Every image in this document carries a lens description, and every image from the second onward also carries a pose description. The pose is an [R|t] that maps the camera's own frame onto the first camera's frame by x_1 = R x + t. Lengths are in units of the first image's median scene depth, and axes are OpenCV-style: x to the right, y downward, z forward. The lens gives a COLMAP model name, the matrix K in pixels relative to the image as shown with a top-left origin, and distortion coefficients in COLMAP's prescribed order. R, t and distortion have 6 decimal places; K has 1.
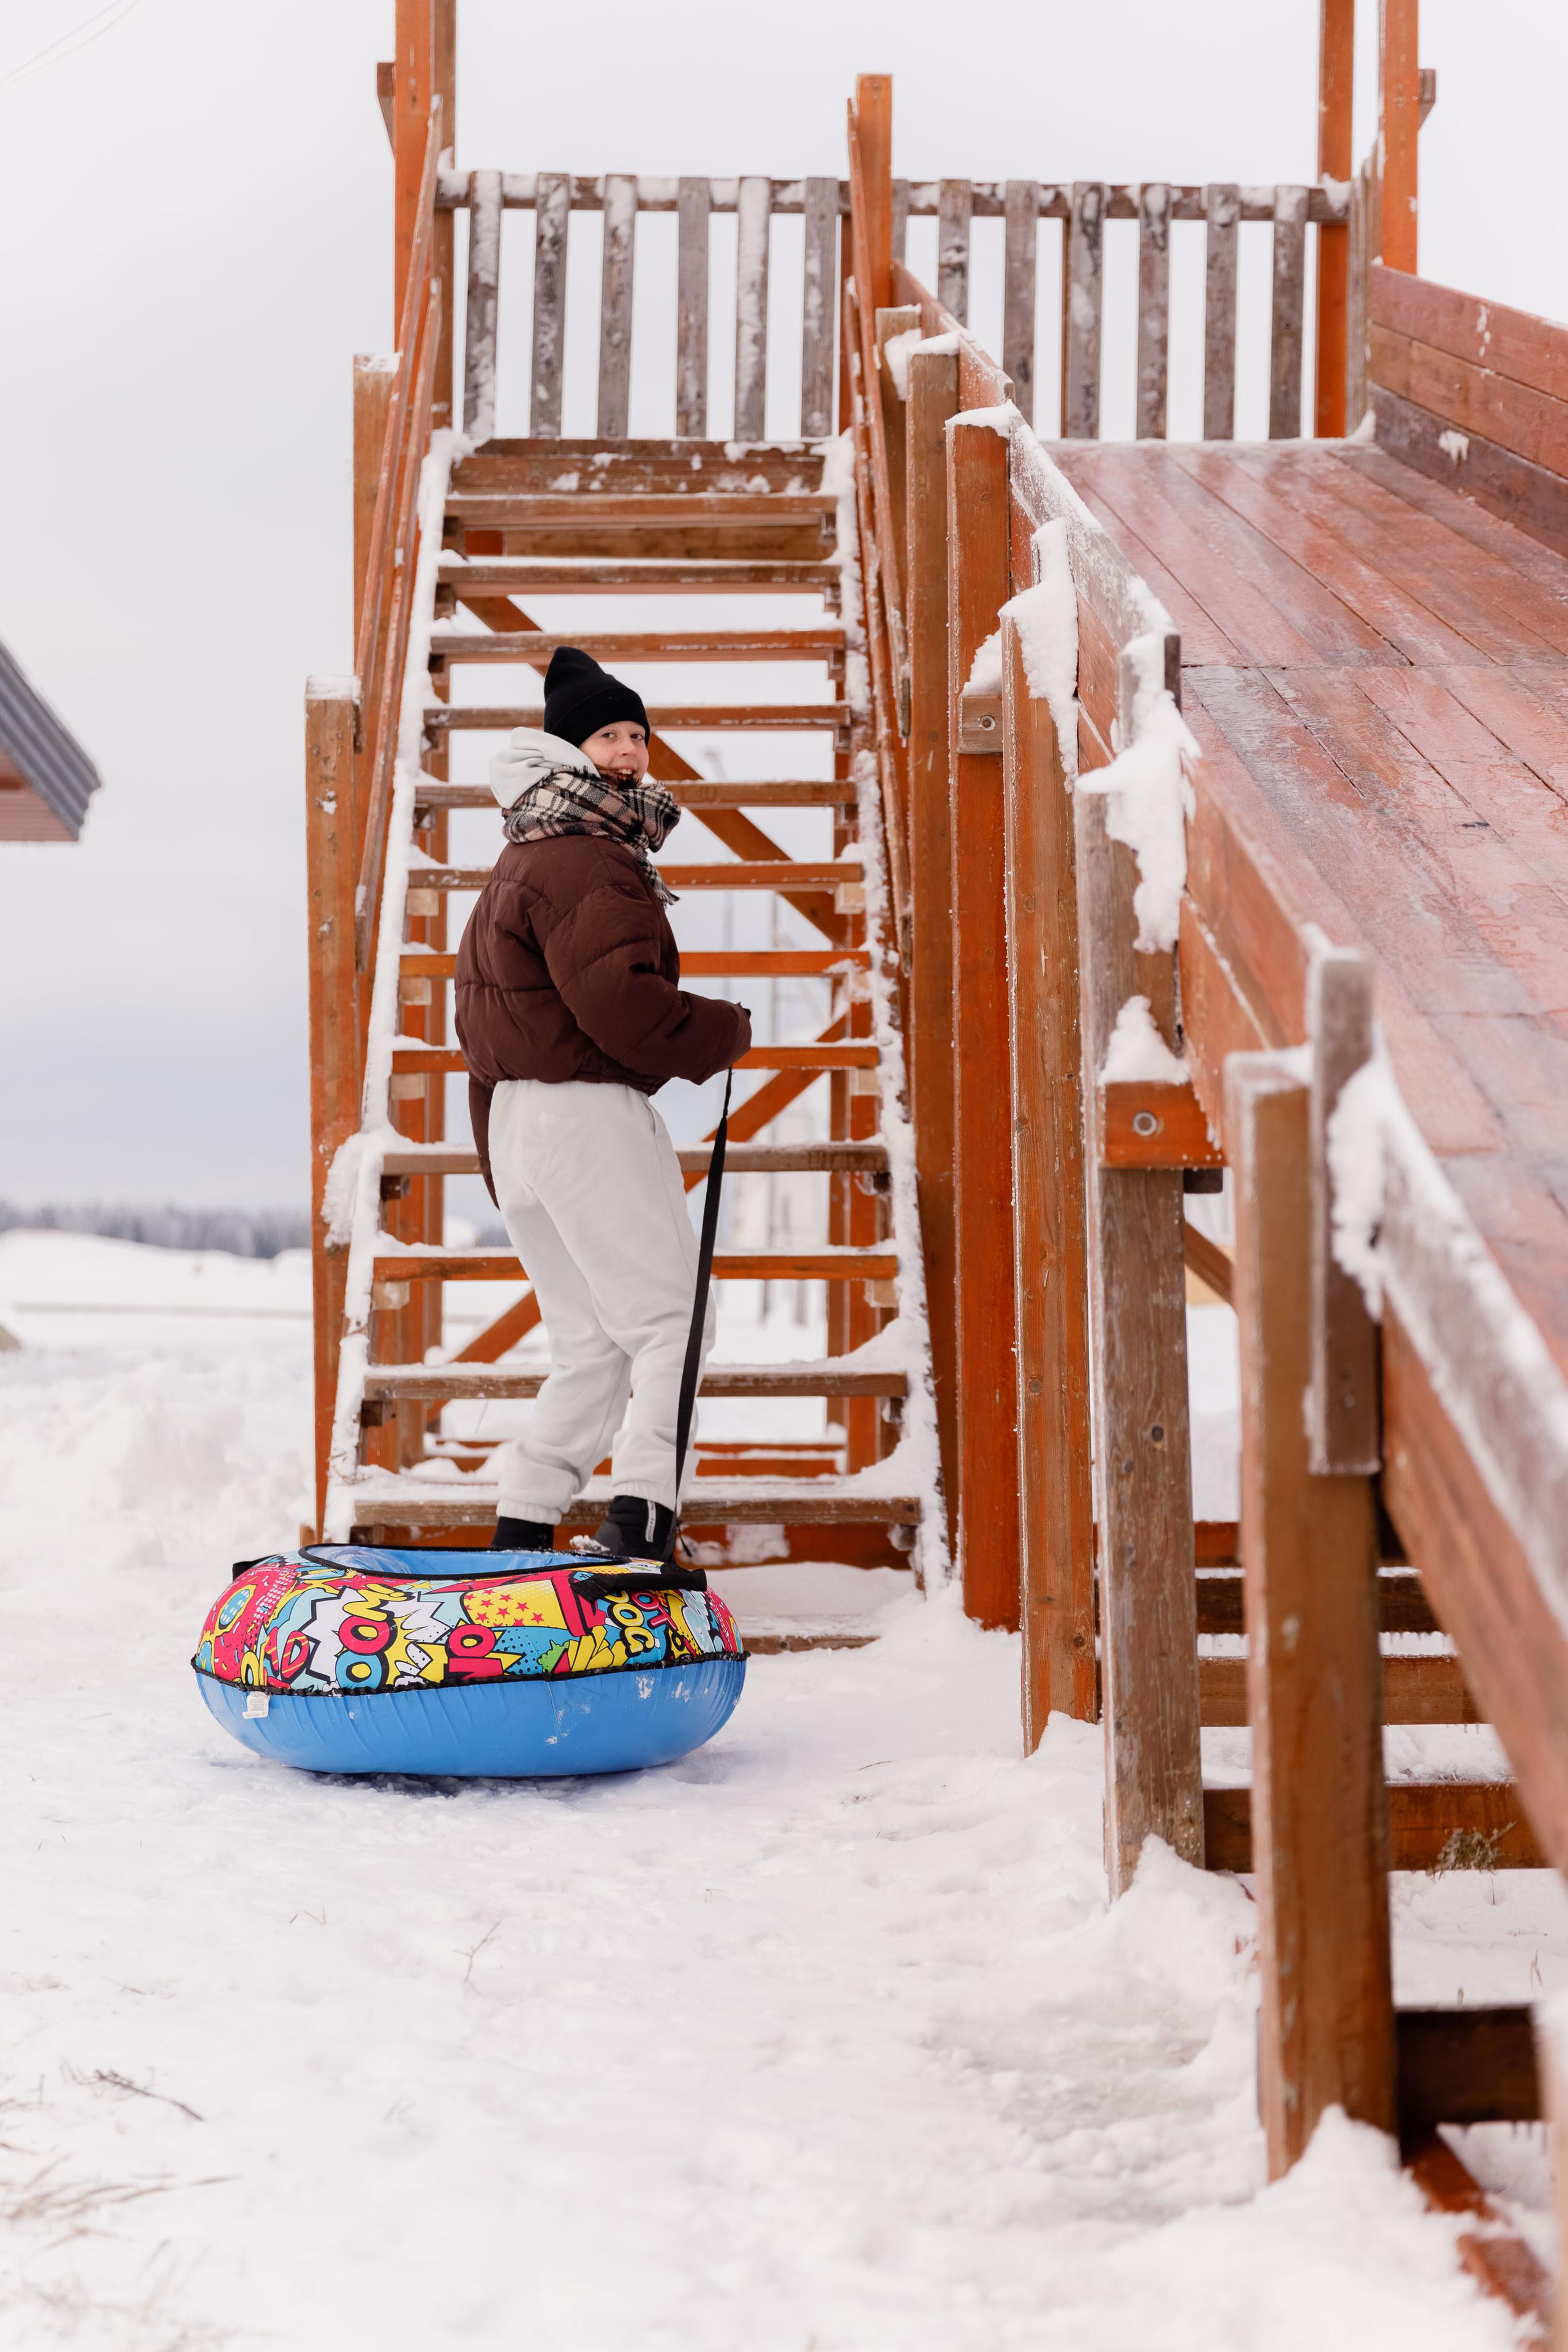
lens RADIAL K [[3903.4, 0, 784.6], [0, 3903.4, 1170.1], [0, 0, 1]] dist [0.023463, 0.000000]
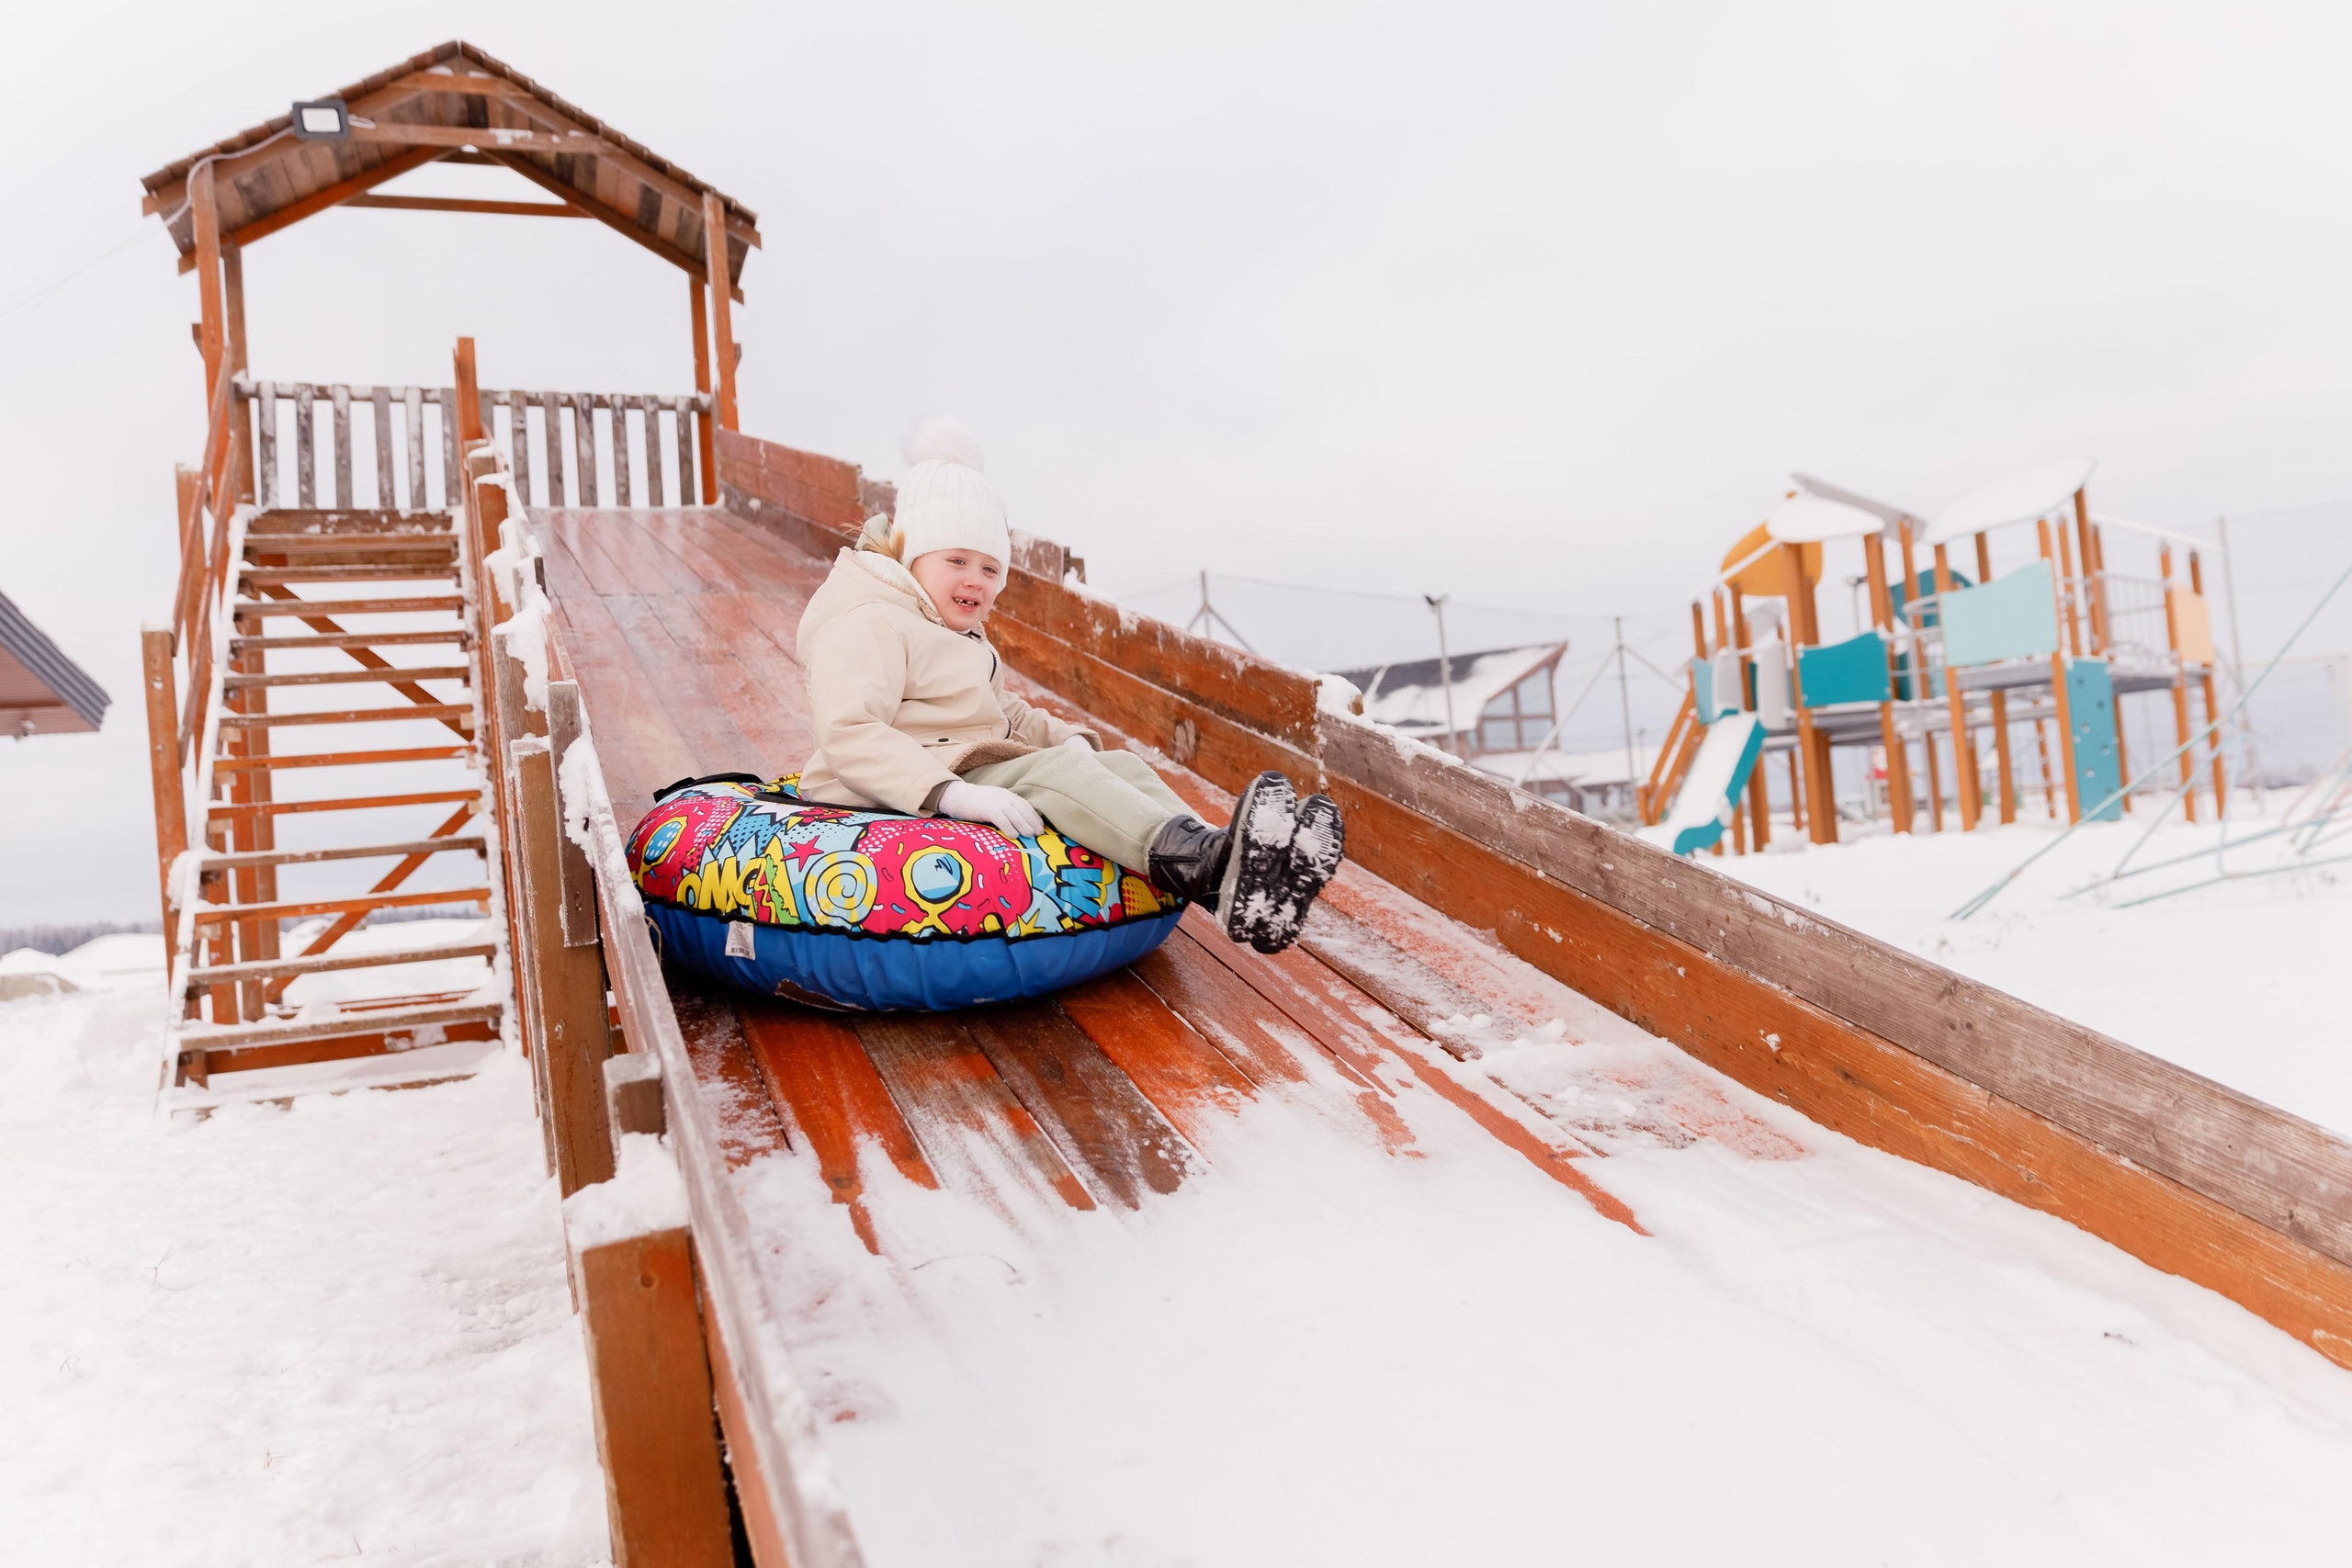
lens RADIAL K [[1606.2, 0, 1179.3], [0, 1606.2, 789.4], [0, 0, 1]] dist [0.022928, 0.001228]
pose [[0.940080, -0.069888, 0.333715, 0.079019], [0.085298, 0.995850, -0.031731, 0.024782], [-0.330113, 0.058295, 0.942140, 0.065194]]
